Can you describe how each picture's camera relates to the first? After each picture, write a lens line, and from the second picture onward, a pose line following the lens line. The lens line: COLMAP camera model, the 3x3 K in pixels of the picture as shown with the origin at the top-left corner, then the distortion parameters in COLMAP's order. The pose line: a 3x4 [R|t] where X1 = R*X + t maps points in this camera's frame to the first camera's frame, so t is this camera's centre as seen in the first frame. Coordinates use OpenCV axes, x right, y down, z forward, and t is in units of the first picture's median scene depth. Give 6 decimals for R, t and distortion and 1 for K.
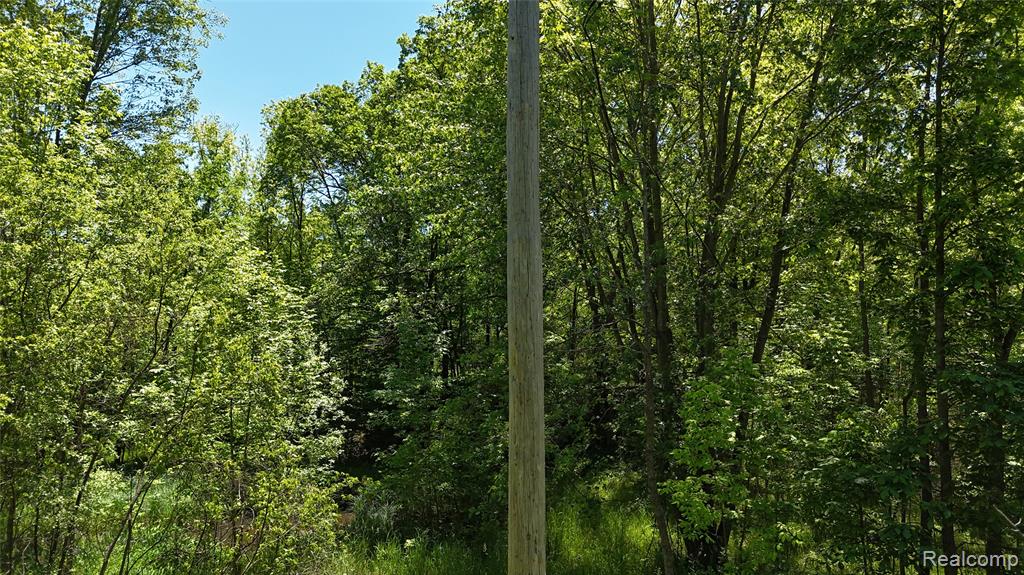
lens RADIAL K [[755.3, 0, 511.6], [0, 755.3, 284.7], [0, 0, 1]] dist [0.072649, -0.073054]
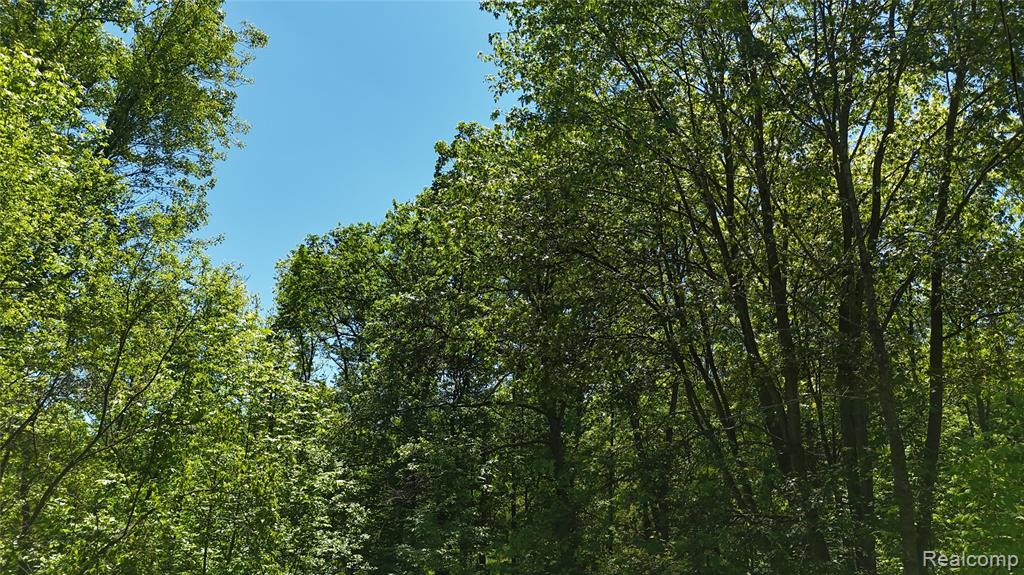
lens RADIAL K [[755.3, 0, 515.3], [0, 755.3, 287.5], [0, 0, 1]] dist [0.072649, -0.073054]
pose [[0.999998, 0.001704, -0.000406, -0.059504], [-0.001751, 0.967586, -0.252535, 0.079952], [-0.000037, 0.252535, 0.967588, 0.186085]]
